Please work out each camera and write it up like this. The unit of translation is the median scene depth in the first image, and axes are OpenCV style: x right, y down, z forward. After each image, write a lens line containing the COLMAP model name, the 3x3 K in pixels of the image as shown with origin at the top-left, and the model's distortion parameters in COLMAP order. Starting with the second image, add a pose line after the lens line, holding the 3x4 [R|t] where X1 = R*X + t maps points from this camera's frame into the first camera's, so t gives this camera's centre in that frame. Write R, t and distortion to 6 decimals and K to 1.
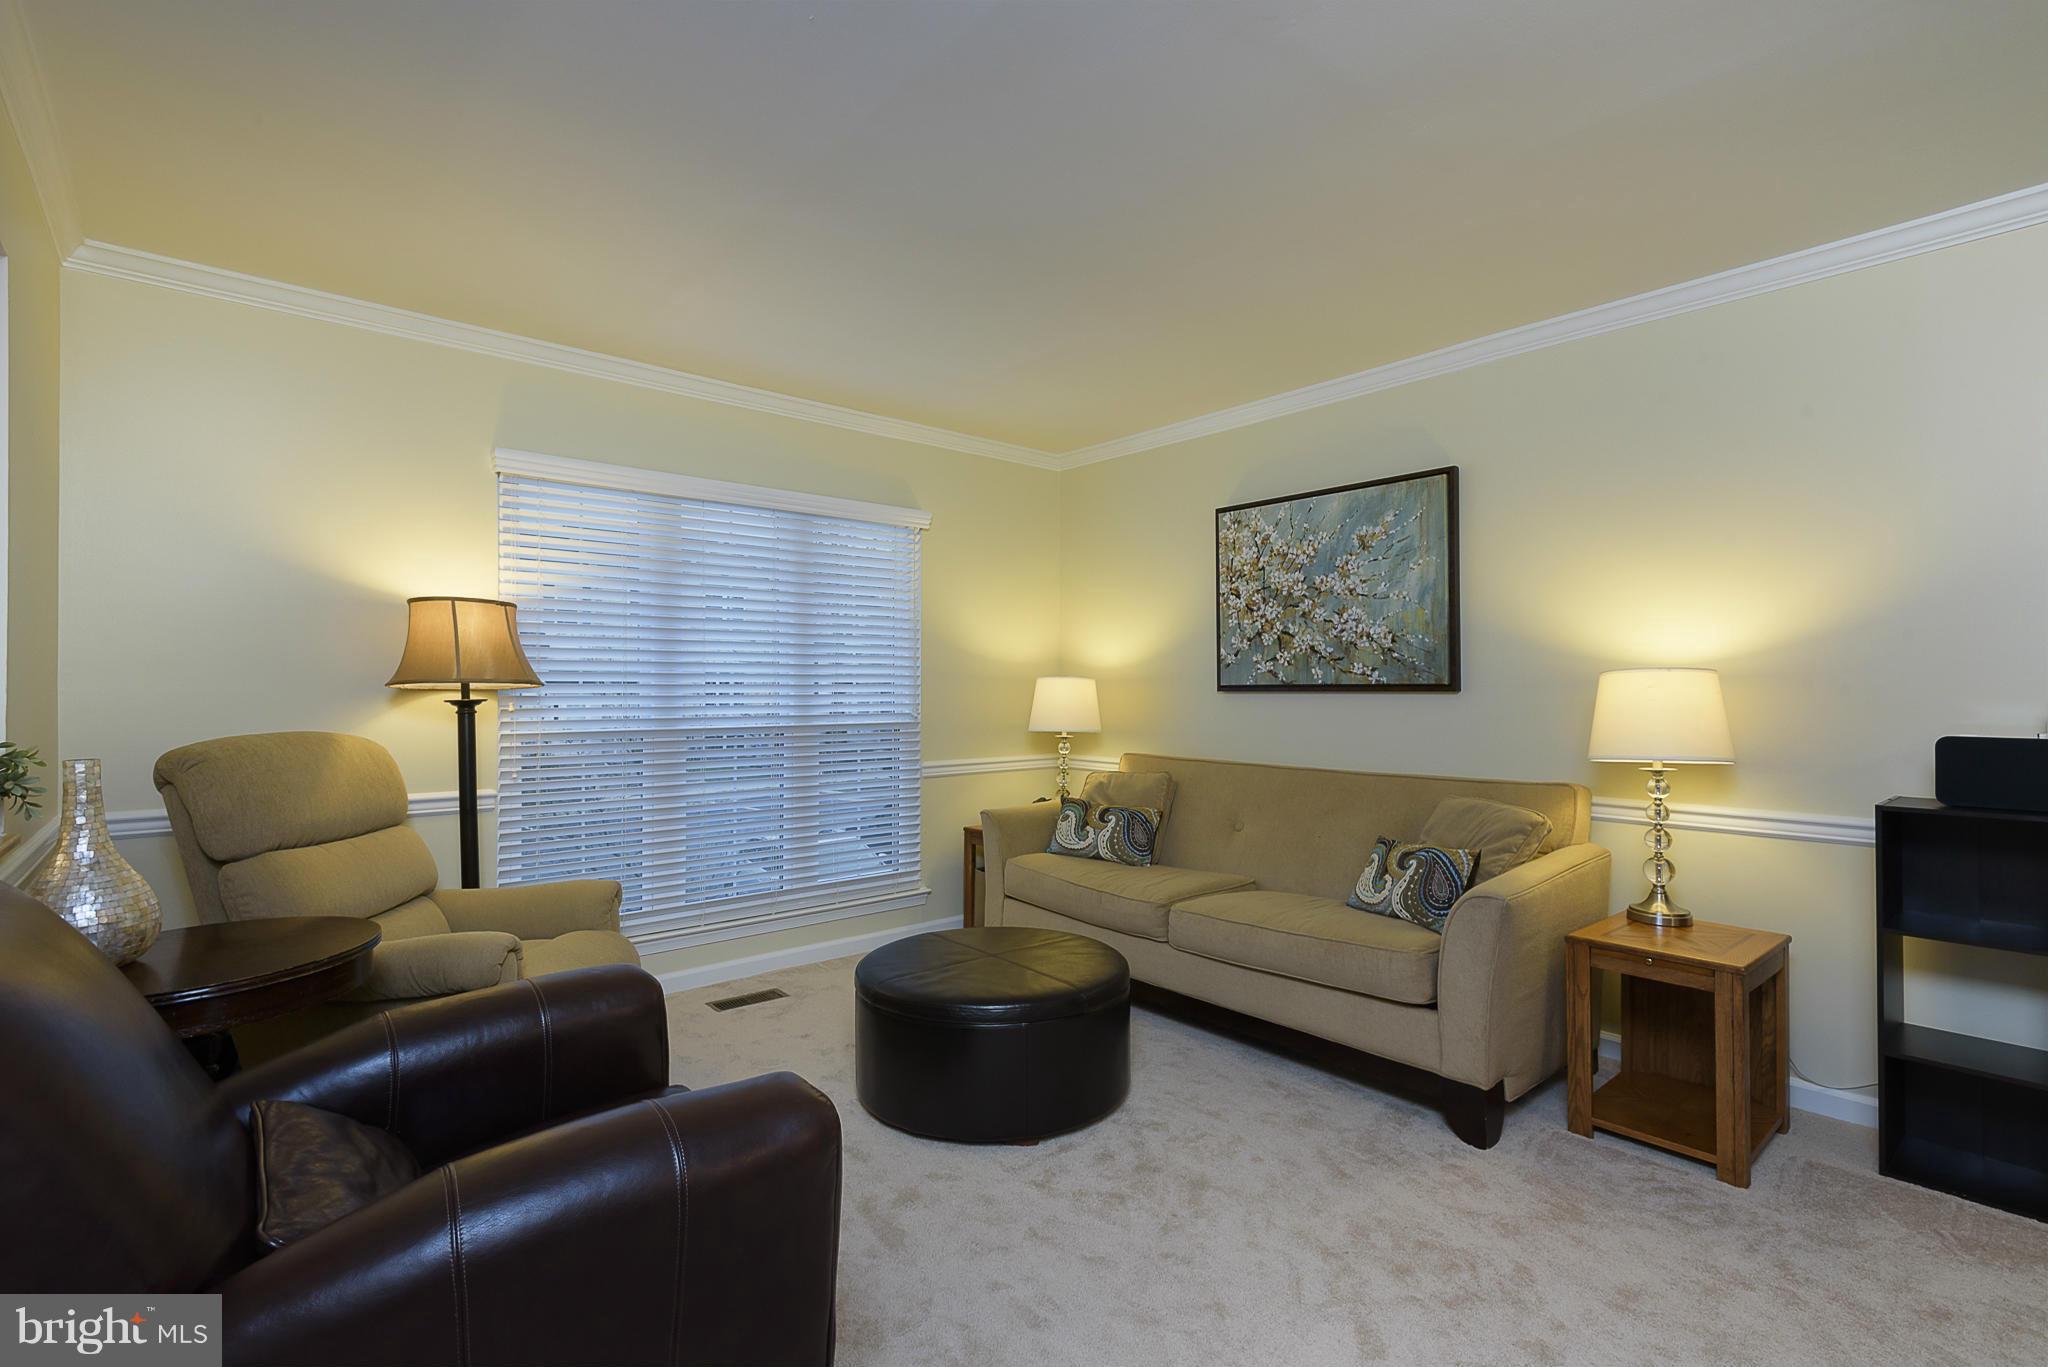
lens RADIAL K [[948.7, 0, 1027.9], [0, 948.7, 683.8], [0, 0, 1]] dist [0.006164, -0.002049]
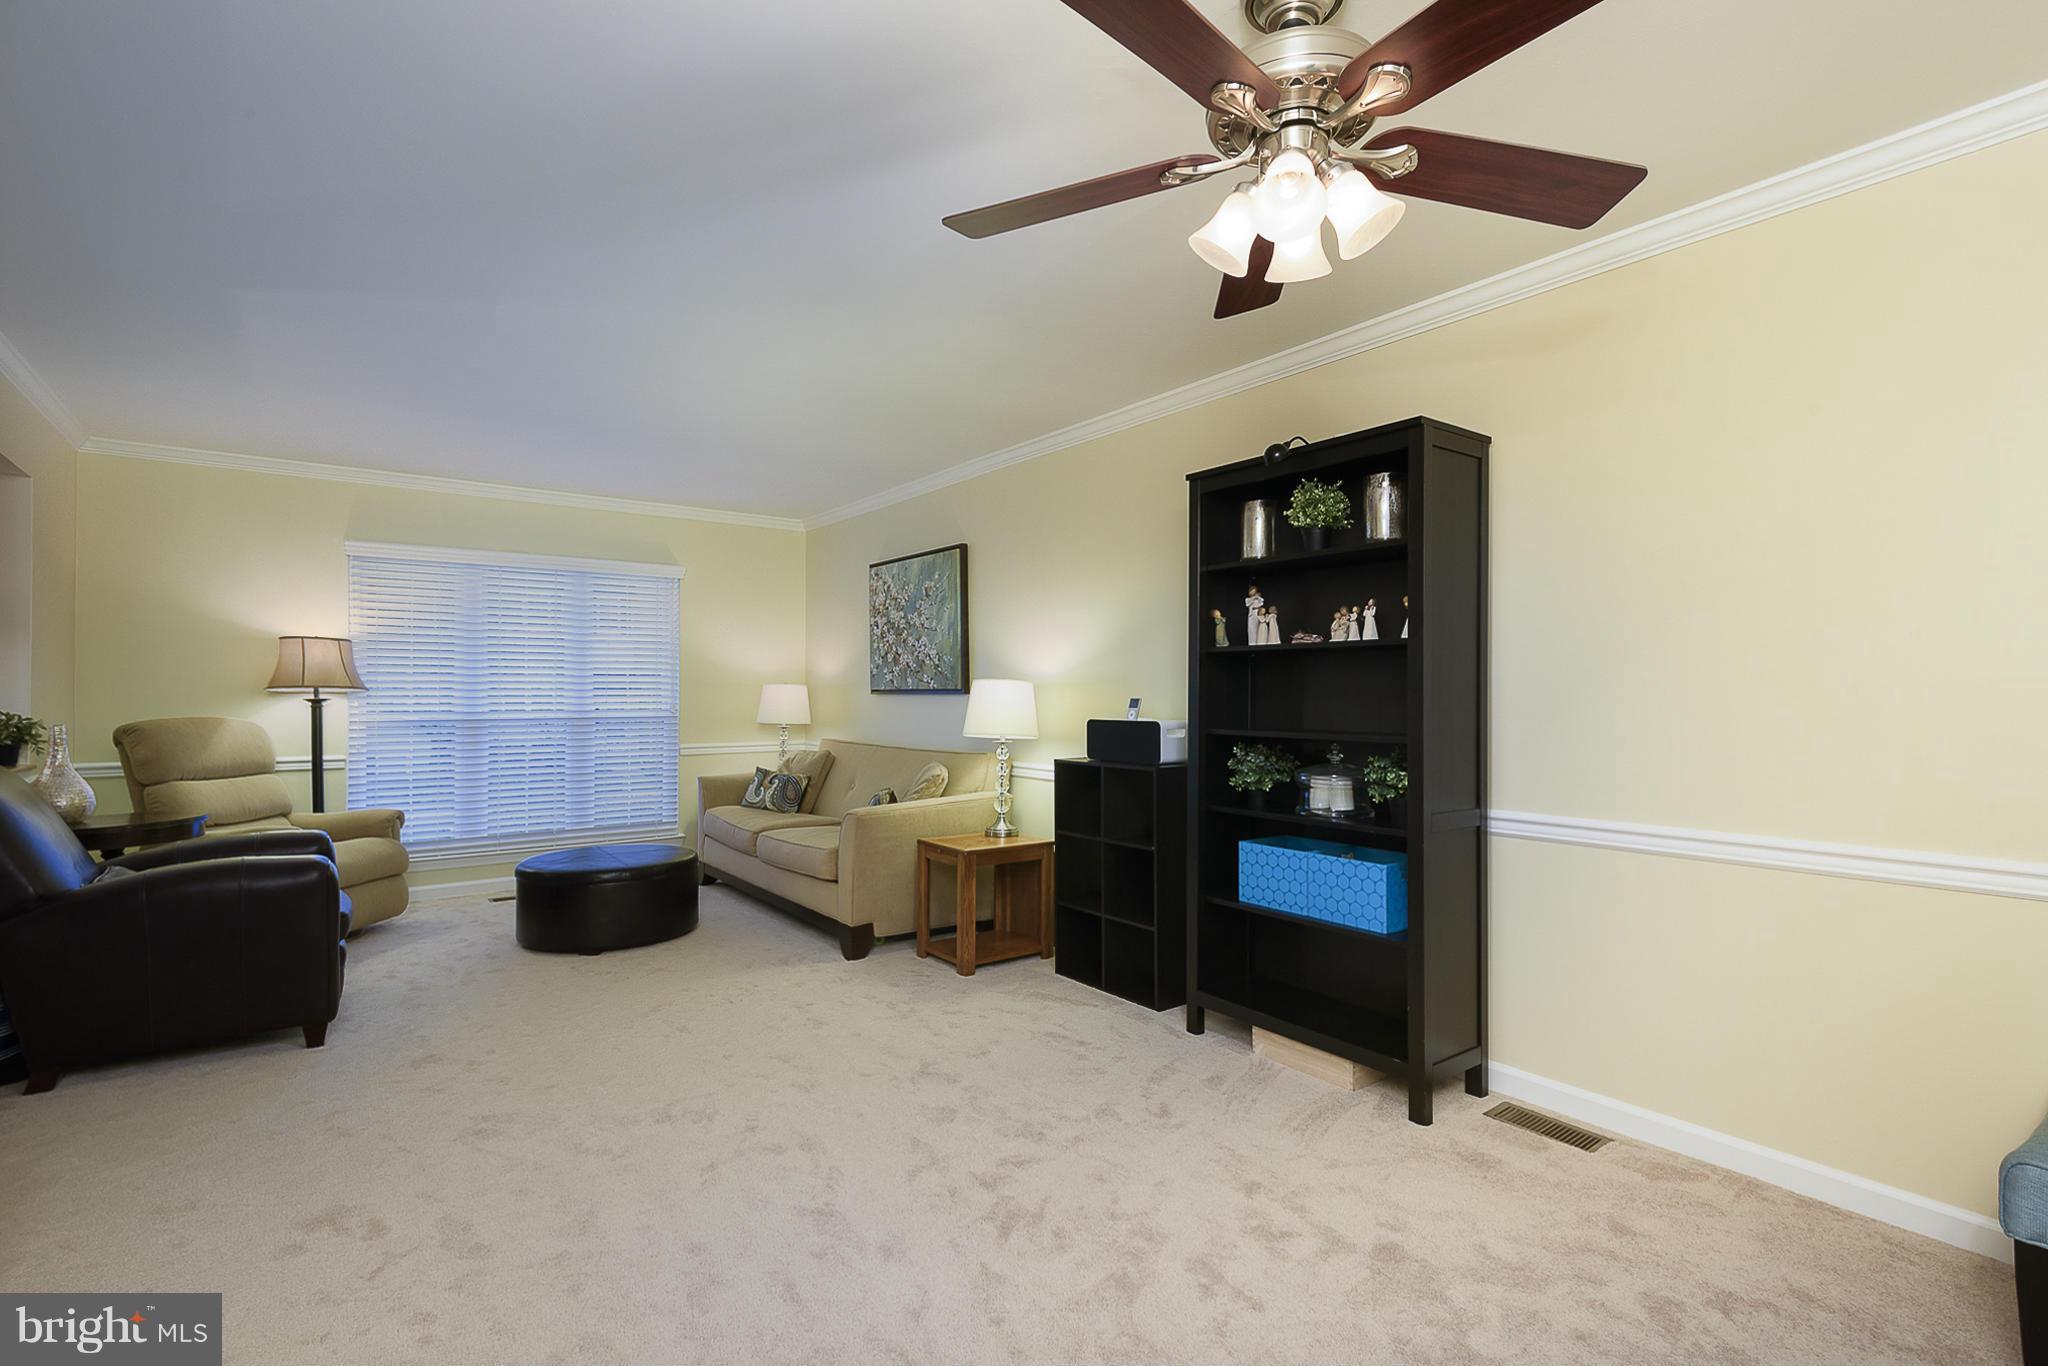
lens RADIAL K [[948.7, 0, 1025.3], [0, 948.7, 683.8], [0, 0, 1]] dist [0.006164, -0.002049]
pose [[0.998137, -0.000744, -0.061011, 0.602498], [0.000413, 0.999985, -0.005429, 0.000409], [0.061014, 0.005393, 0.998122, -0.460491]]
